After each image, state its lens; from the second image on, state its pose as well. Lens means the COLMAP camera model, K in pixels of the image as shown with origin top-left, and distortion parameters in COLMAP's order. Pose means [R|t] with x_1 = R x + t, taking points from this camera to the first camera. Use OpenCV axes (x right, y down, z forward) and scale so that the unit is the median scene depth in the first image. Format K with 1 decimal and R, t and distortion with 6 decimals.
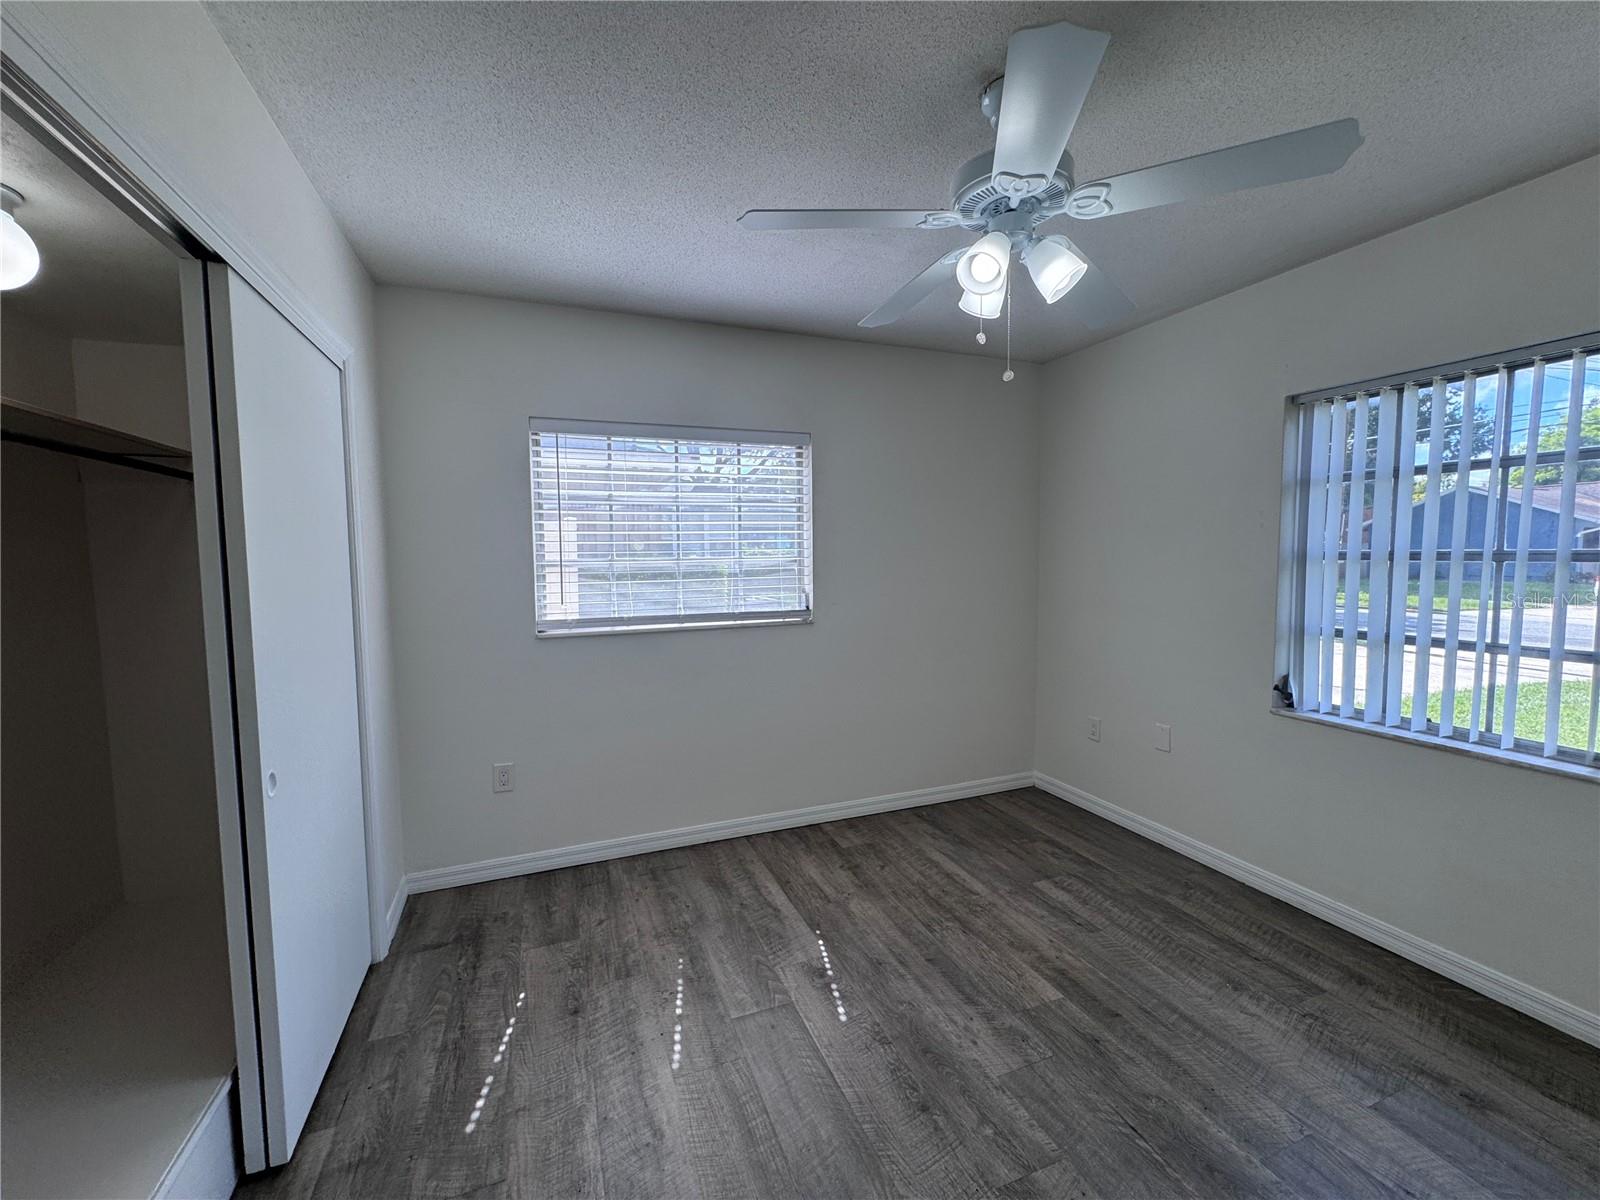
lens RADIAL K [[644.6, 0, 798.5], [0, 644.6, 602.2], [0, 0, 1]] dist [0.002140, -0.000241]
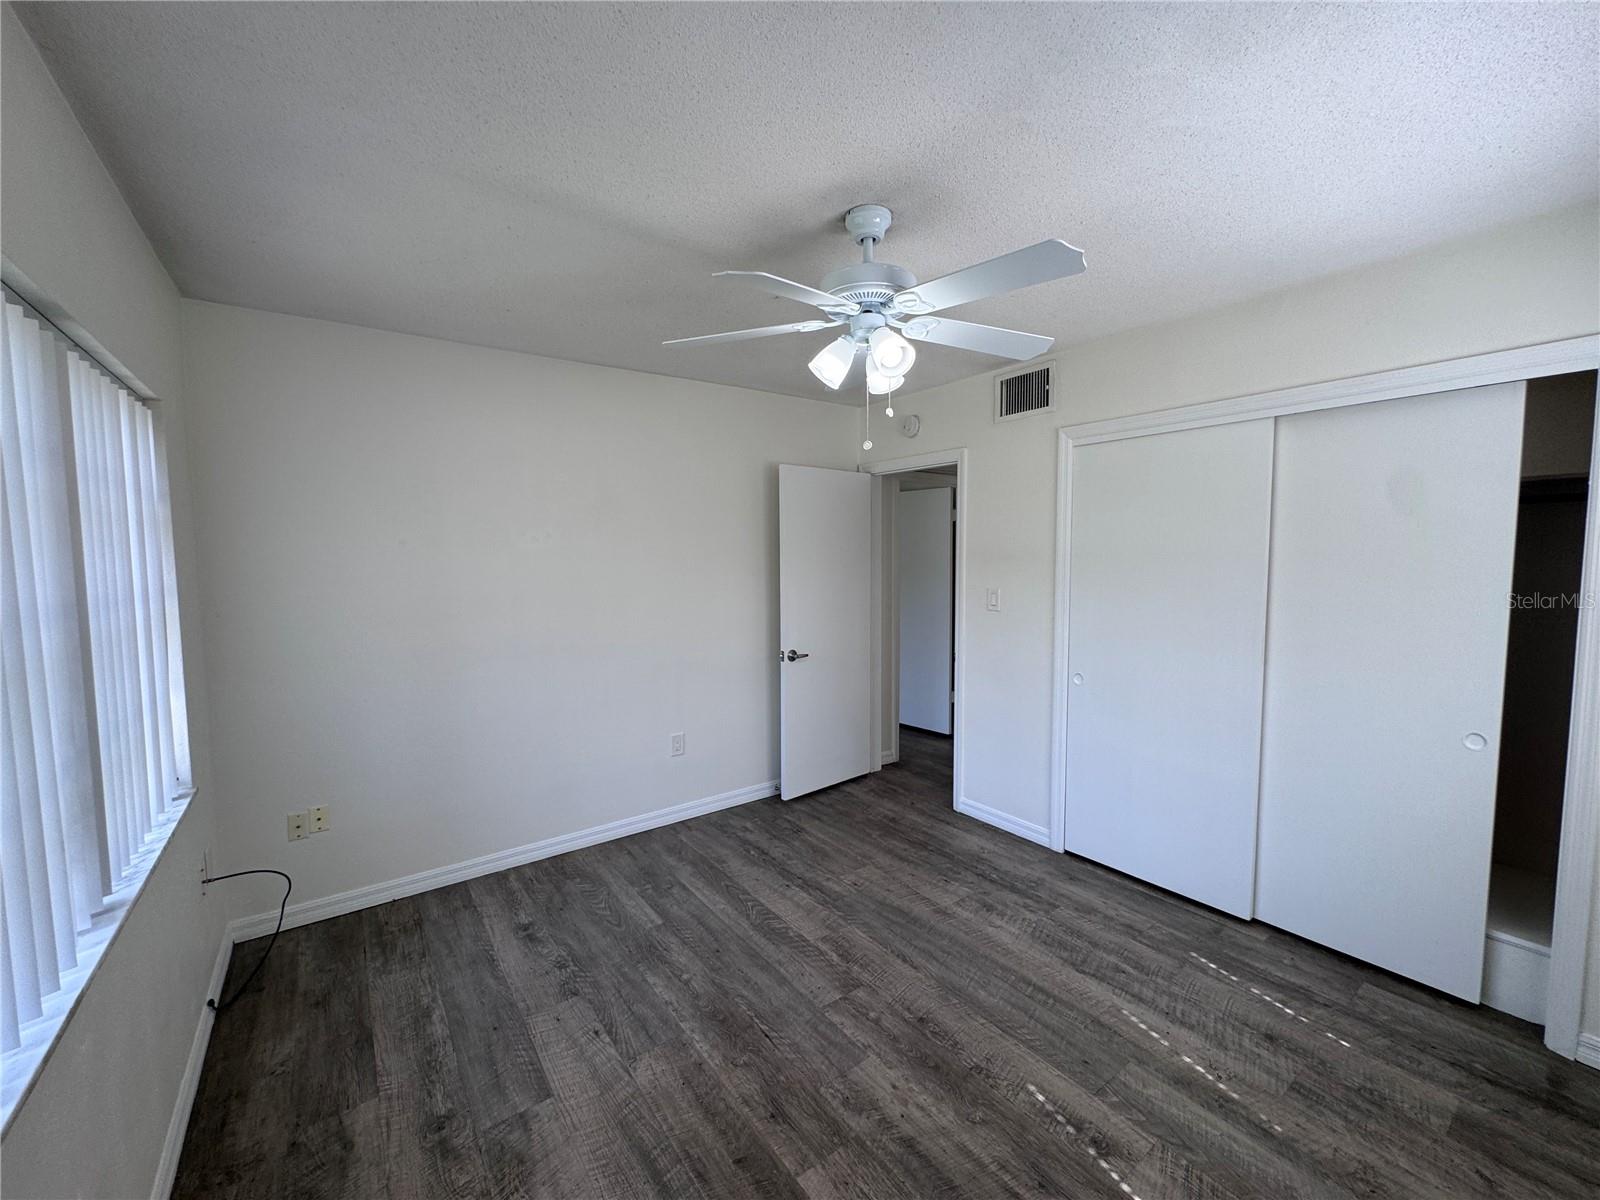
lens RADIAL K [[644.6, 0, 799.8], [0, 644.6, 596.2], [0, 0, 1]] dist [0.002140, -0.000241]
pose [[-0.967353, 0.031703, -0.251442, 0.625707], [-0.004684, 0.989738, 0.142815, -0.196843], [0.253389, 0.139330, -0.957278, 1.771347]]
